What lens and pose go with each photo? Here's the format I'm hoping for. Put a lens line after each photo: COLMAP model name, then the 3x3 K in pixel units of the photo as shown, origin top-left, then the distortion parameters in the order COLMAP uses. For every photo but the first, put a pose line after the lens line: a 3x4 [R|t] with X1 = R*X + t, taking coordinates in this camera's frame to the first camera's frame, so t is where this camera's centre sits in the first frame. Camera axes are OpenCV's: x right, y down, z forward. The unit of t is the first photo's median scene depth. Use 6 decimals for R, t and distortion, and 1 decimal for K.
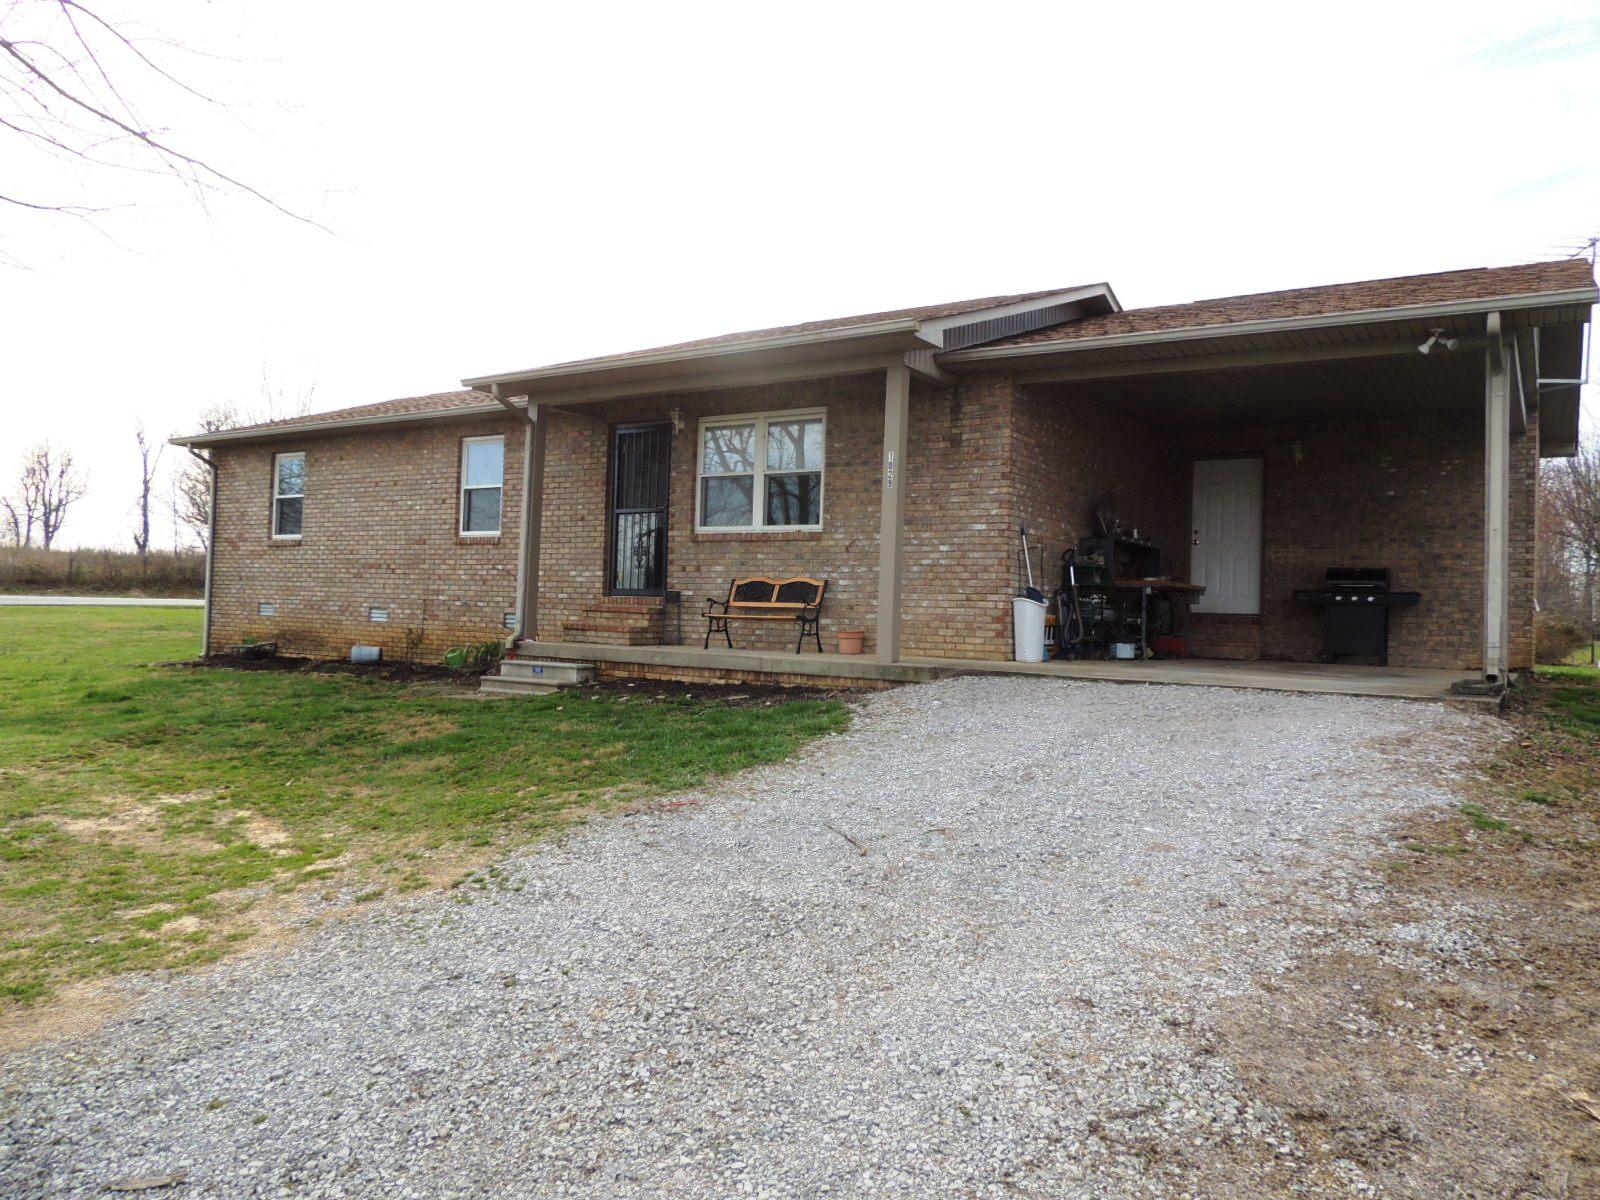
lens RADIAL K [[1129.5, 0, 798.9], [0, 1129.5, 605.5], [0, 0, 1]] dist [-0.035653, 0.018403]
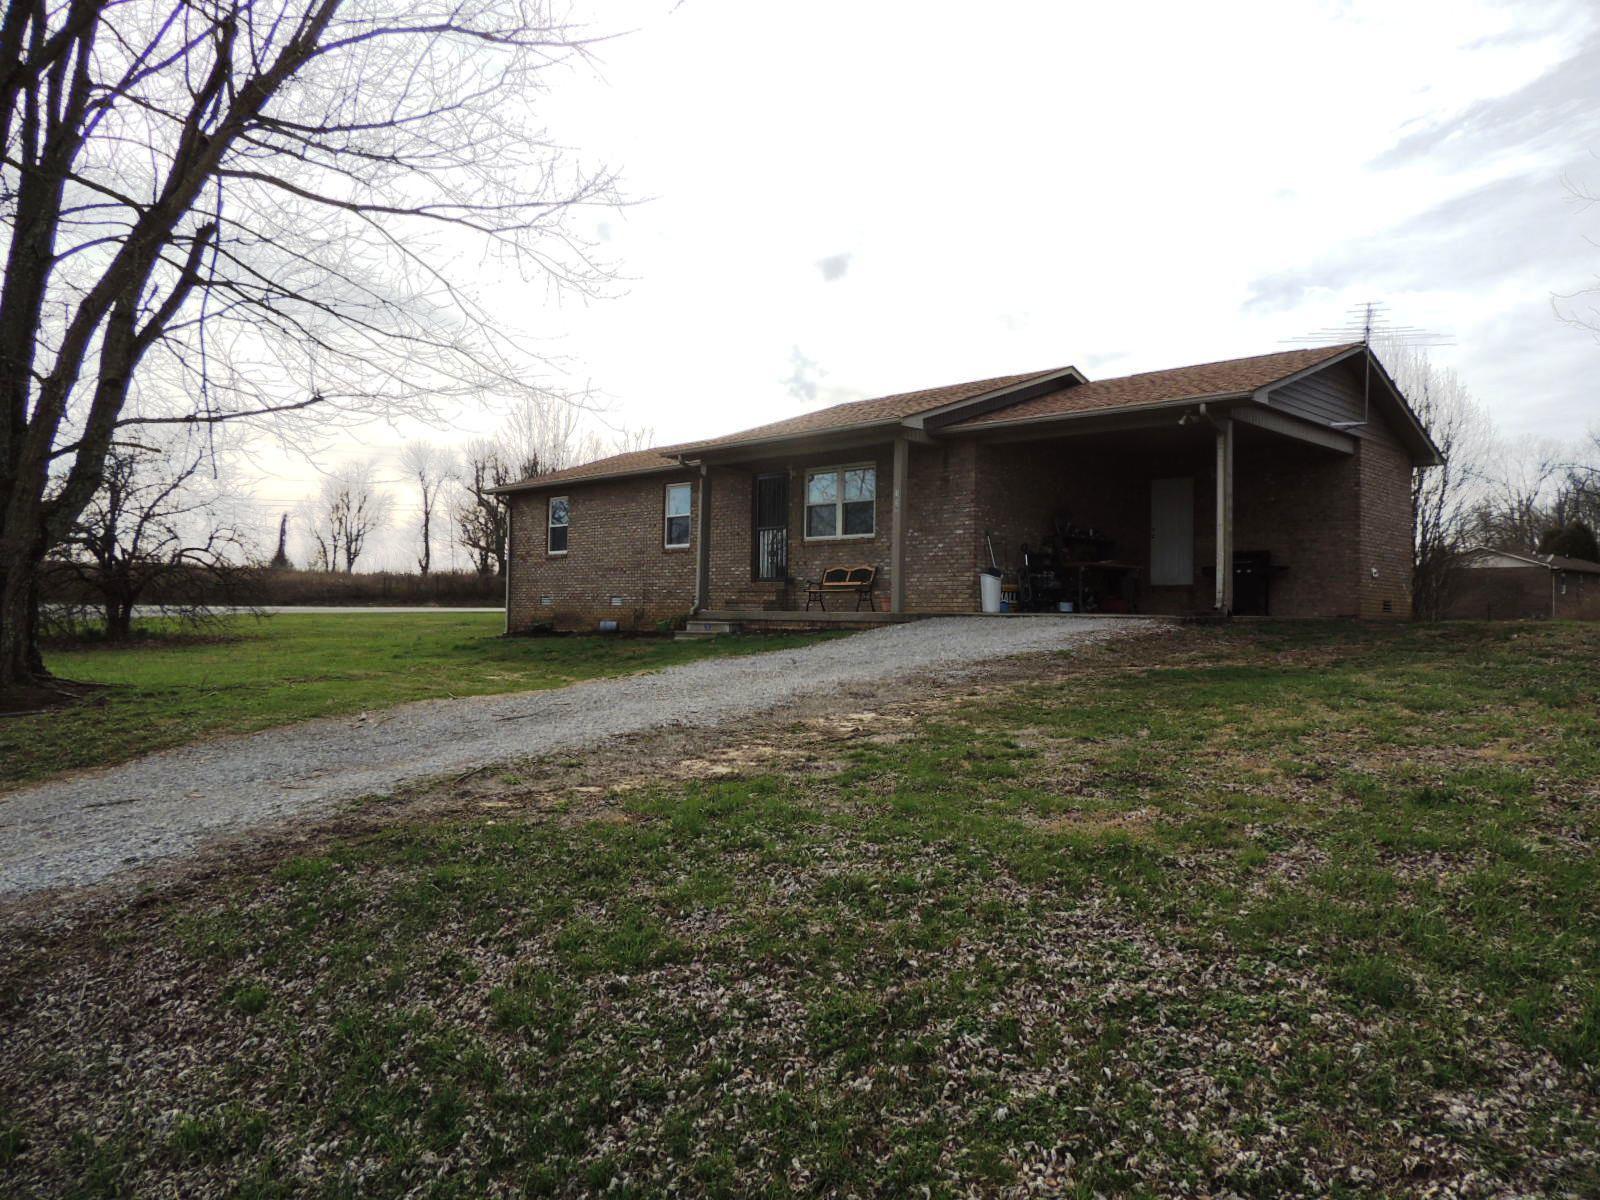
lens RADIAL K [[1129.5, 0, 798.8], [0, 1129.5, 613.7], [0, 0, 1]] dist [-0.035653, 0.018403]
pose [[0.979978, -0.018859, -0.198208, 0.224880], [0.018499, 0.999822, -0.003668, 0.046089], [0.198242, -0.000072, 0.980153, -0.591041]]
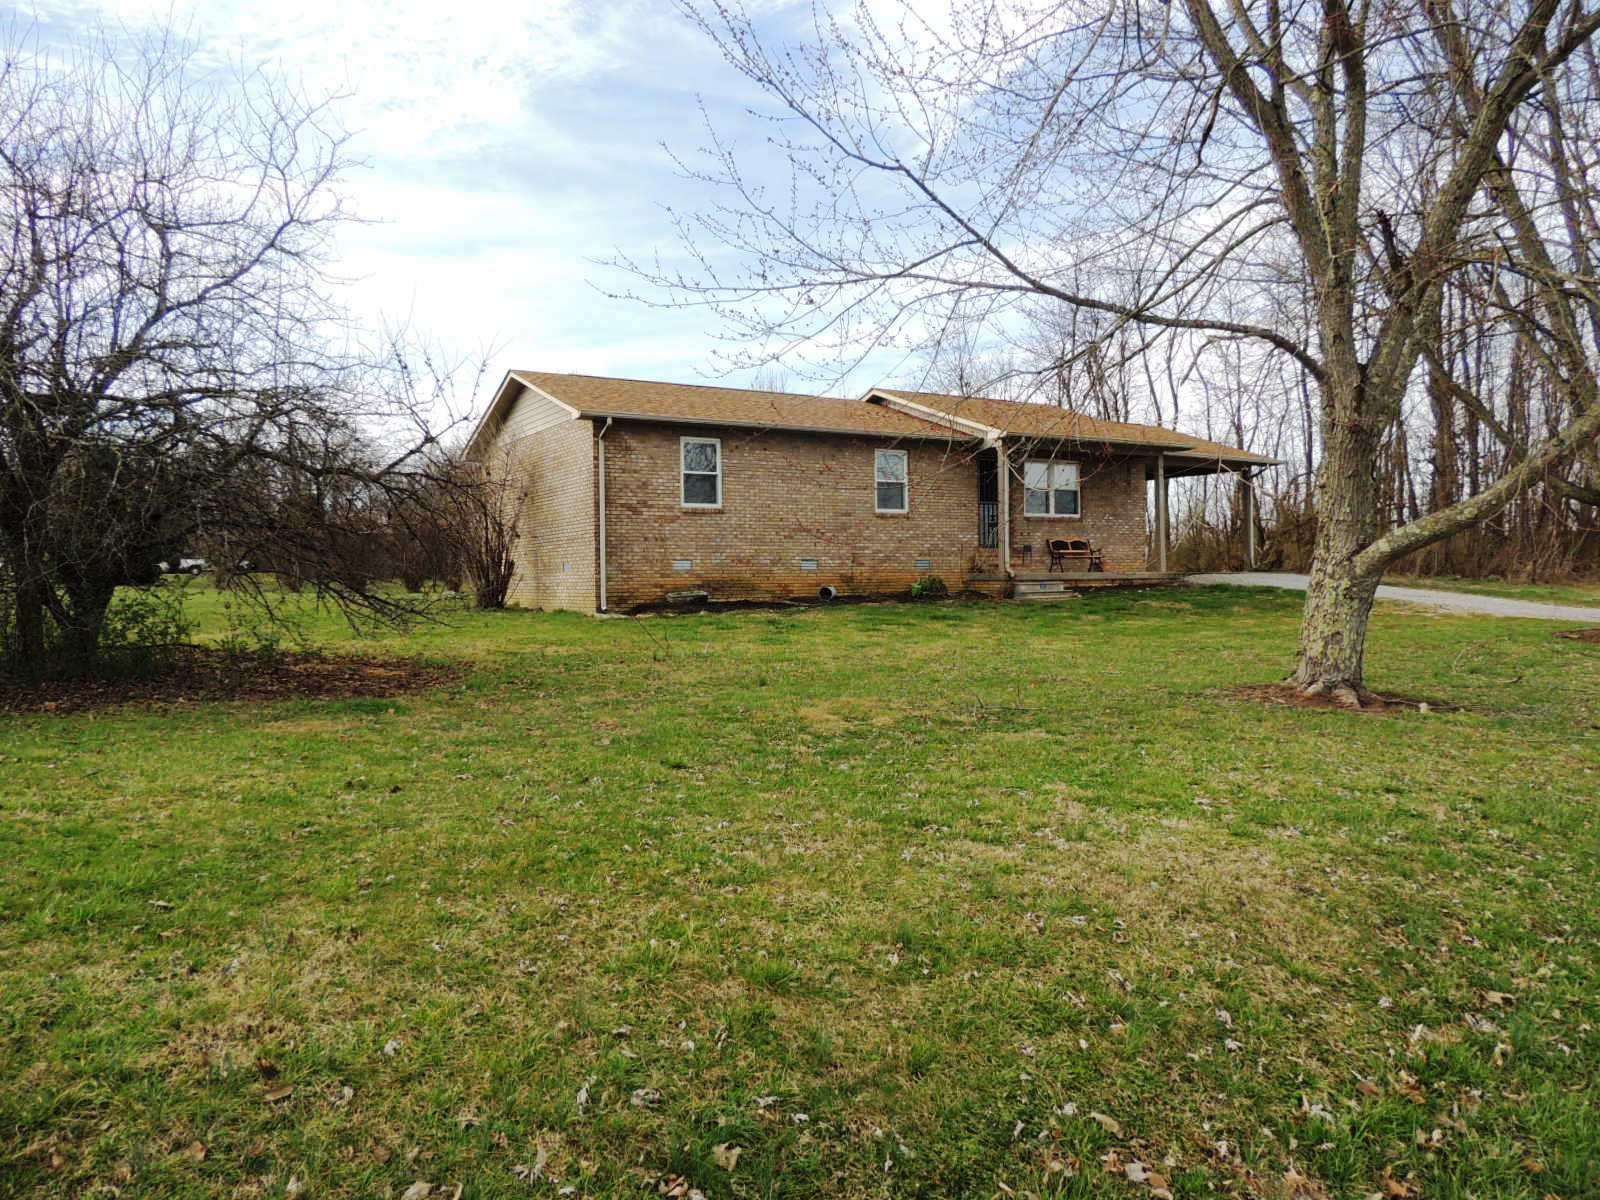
lens RADIAL K [[1129.5, 0, 805.9], [0, 1129.5, 597.2], [0, 0, 1]] dist [-0.035653, 0.018403]
pose [[0.443265, -0.048395, 0.895083, -2.135107], [0.020047, 0.998827, 0.044076, -0.017768], [-0.896166, -0.001593, 0.443716, 0.482431]]
